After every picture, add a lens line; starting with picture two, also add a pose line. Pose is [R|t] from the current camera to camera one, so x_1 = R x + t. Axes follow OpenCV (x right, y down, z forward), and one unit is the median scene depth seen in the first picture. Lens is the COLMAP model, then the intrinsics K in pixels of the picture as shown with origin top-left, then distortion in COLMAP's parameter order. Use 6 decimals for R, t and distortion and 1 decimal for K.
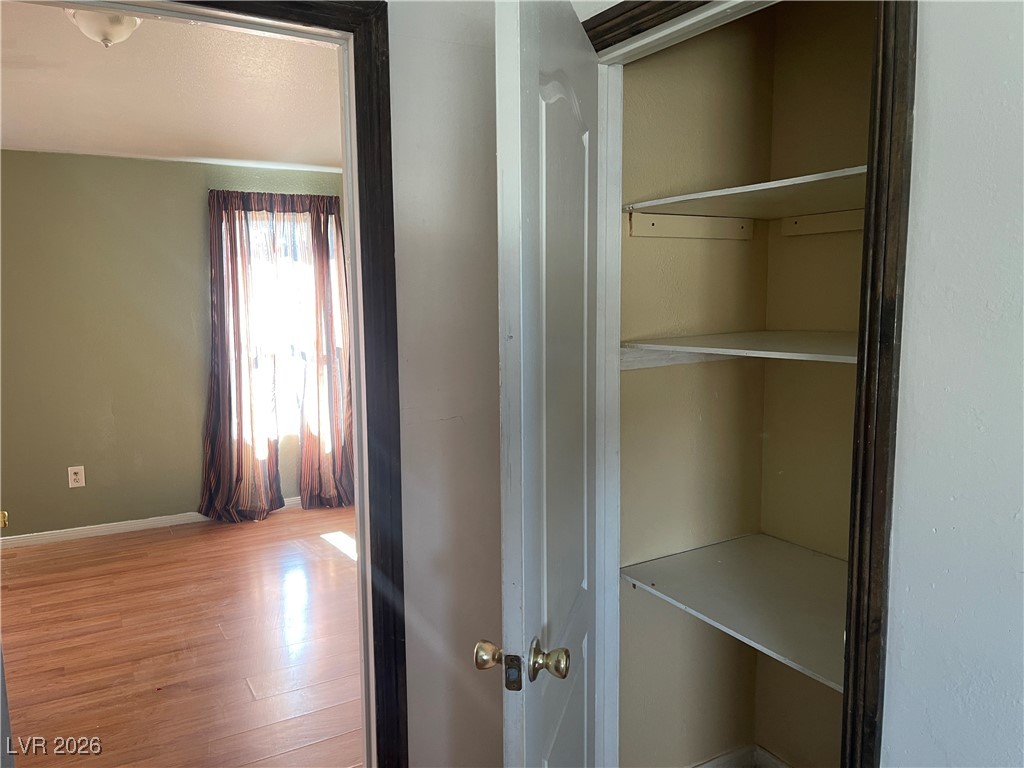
lens RADIAL K [[784.1, 0, 509.6], [0, 784.1, 388.2], [0, 0, 1]] dist [0.051085, -0.068359]
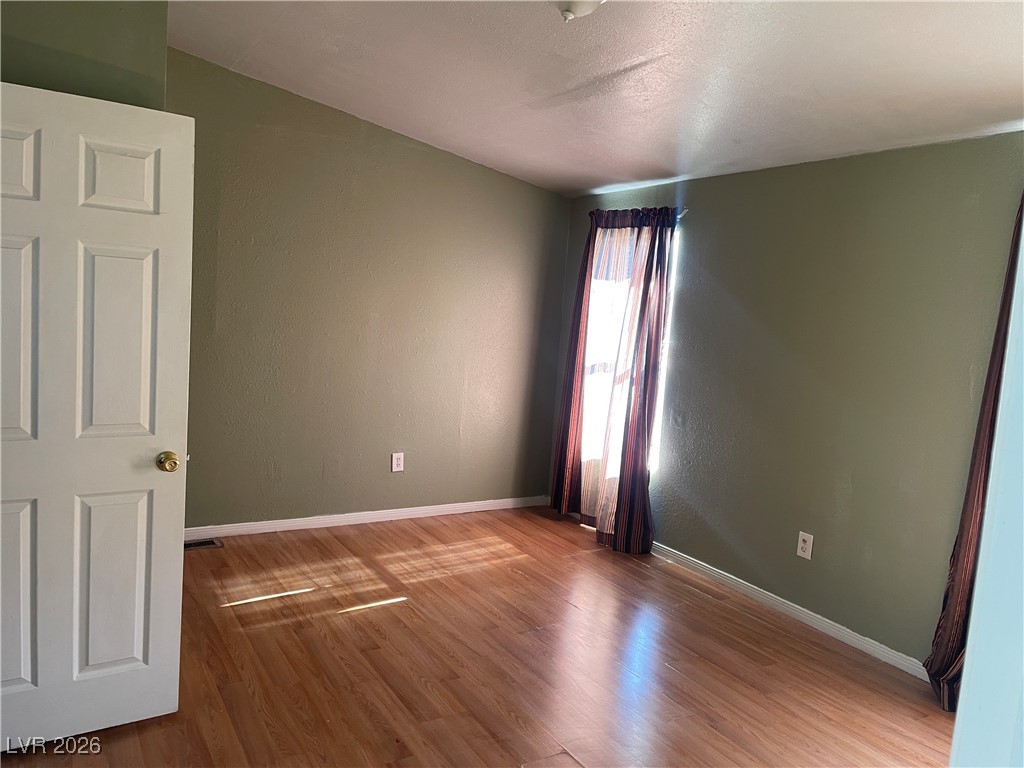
lens RADIAL K [[784.1, 0, 506.3], [0, 784.1, 380.0], [0, 0, 1]] dist [0.051085, -0.068359]
pose [[-0.000548, 0.120613, -0.992700, 0.241452], [-0.183623, 0.975808, 0.118662, -0.092603], [0.982997, 0.182347, 0.021612, 0.592097]]
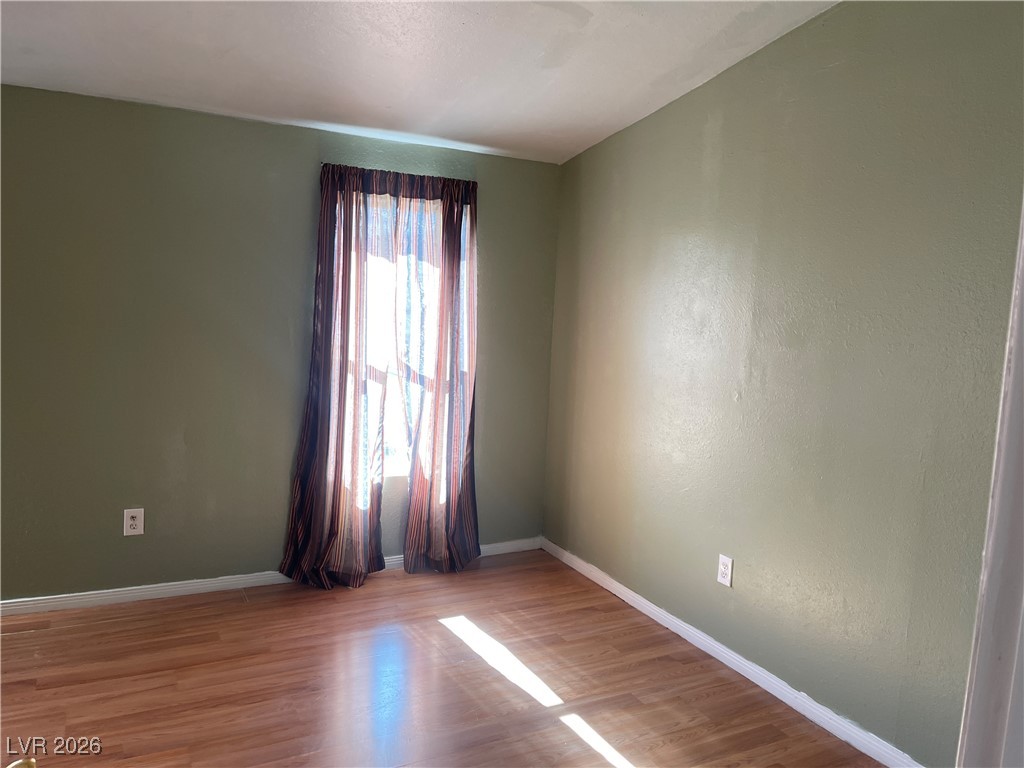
lens RADIAL K [[784.1, 0, 508.5], [0, 784.1, 386.3], [0, 0, 1]] dist [0.051085, -0.068359]
pose [[0.997059, 0.060331, -0.047266, -0.140525], [-0.061034, 0.998043, -0.013583, -0.030301], [0.046354, 0.016428, 0.998790, 0.222251]]
